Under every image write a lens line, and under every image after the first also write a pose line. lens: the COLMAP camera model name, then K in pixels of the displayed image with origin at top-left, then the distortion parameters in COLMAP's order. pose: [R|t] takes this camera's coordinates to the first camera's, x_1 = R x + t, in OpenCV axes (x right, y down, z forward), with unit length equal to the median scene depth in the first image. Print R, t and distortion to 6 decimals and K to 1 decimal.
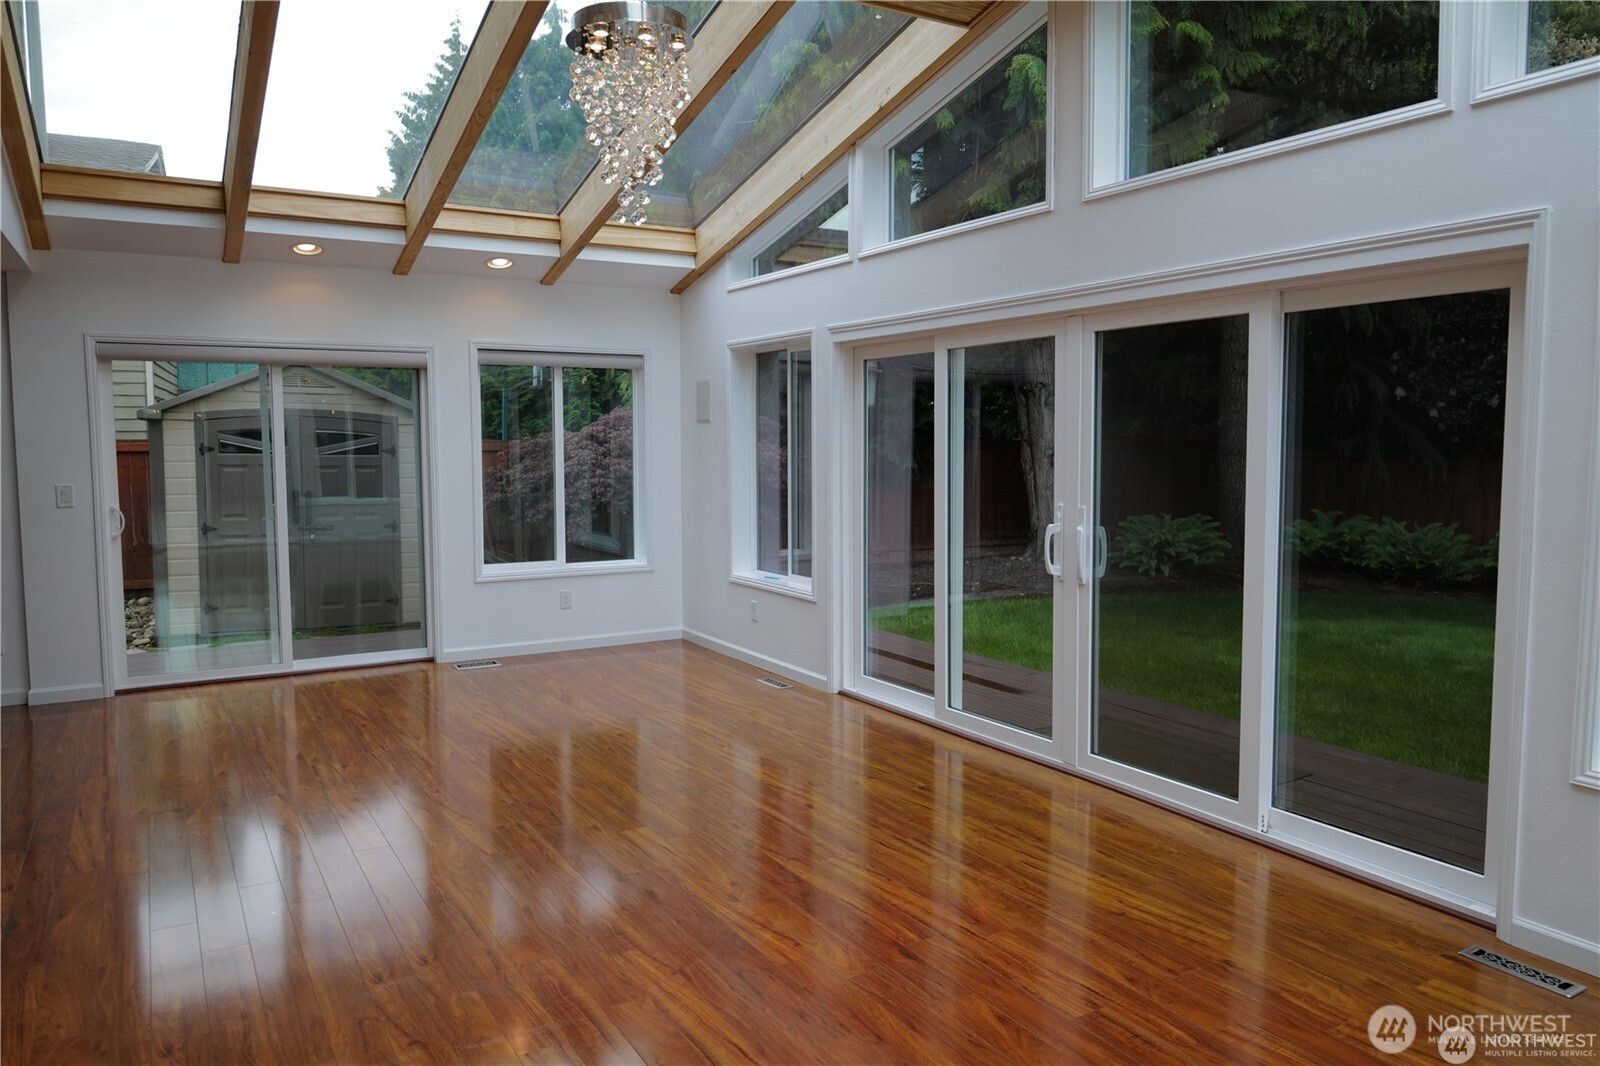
lens RADIAL K [[1082.0, 0, 800.0], [0, 1082.0, 533.0], [0, 0, 1]] dist [-0.005618, 0.004494]
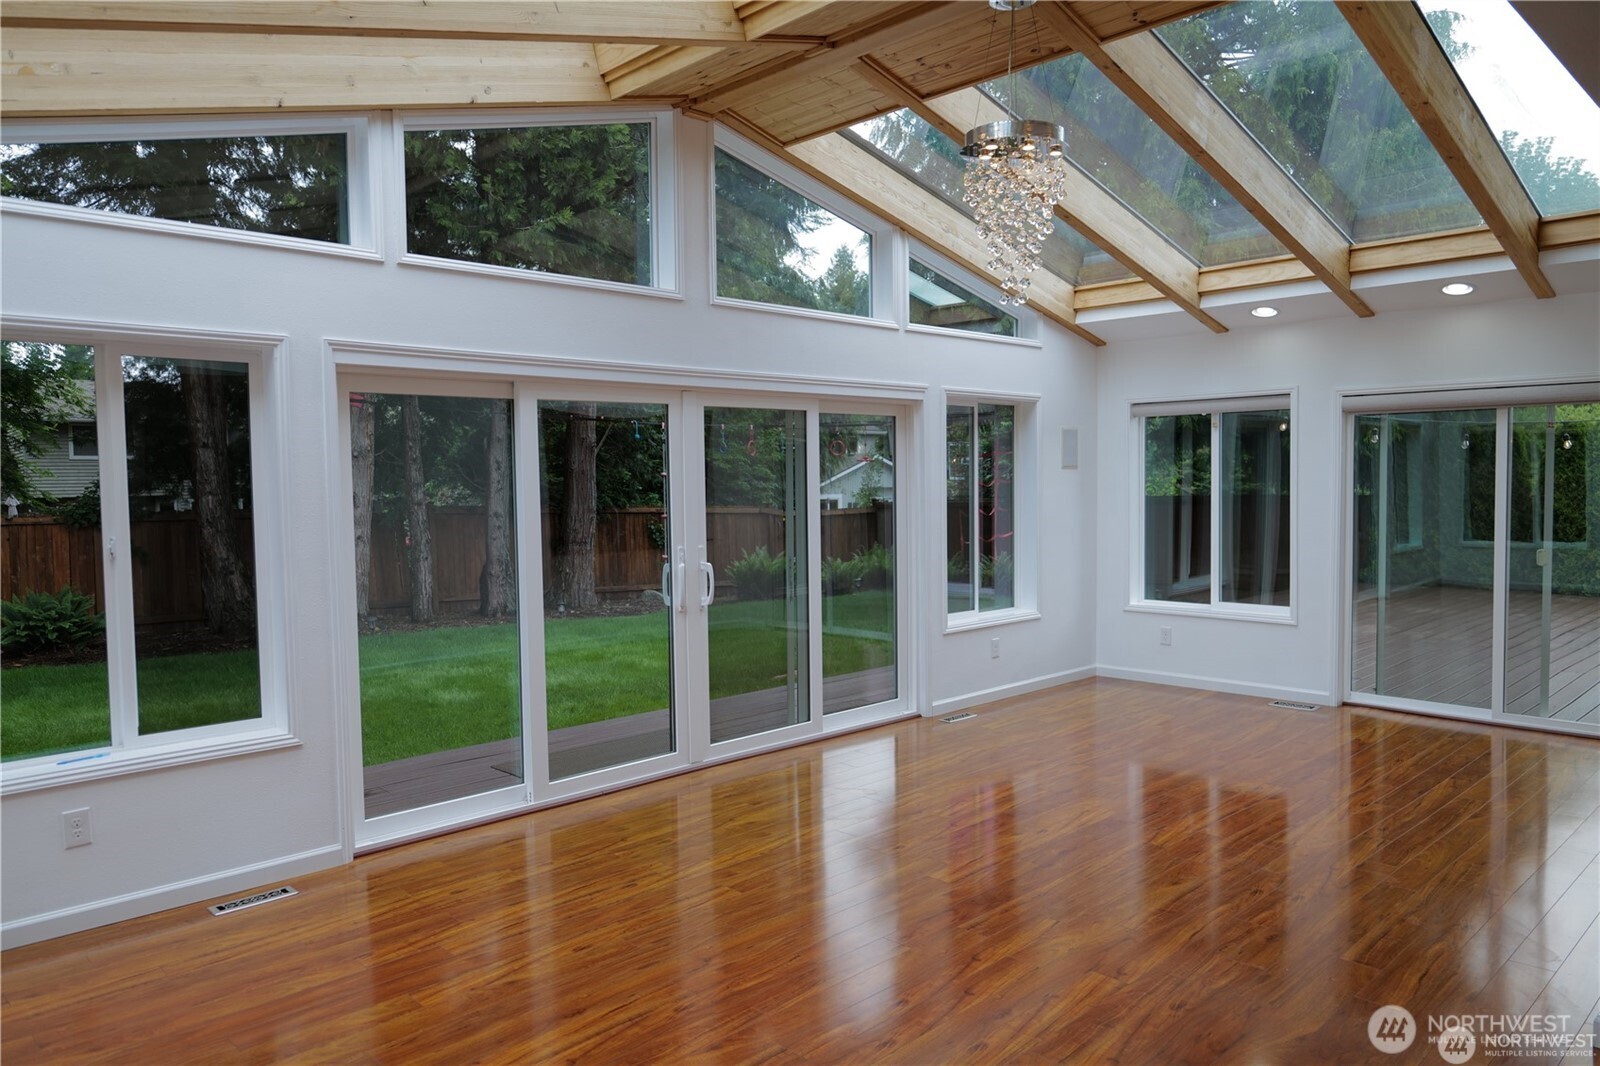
lens RADIAL K [[1082.0, 0, 800.0], [0, 1082.0, 533.0], [0, 0, 1]] dist [-0.005618, 0.004494]
pose [[-0.217320, -0.043618, 0.975125, -0.923266], [0.098015, 0.992977, 0.066261, -0.105874], [-0.971167, 0.109977, -0.211518, 1.101610]]
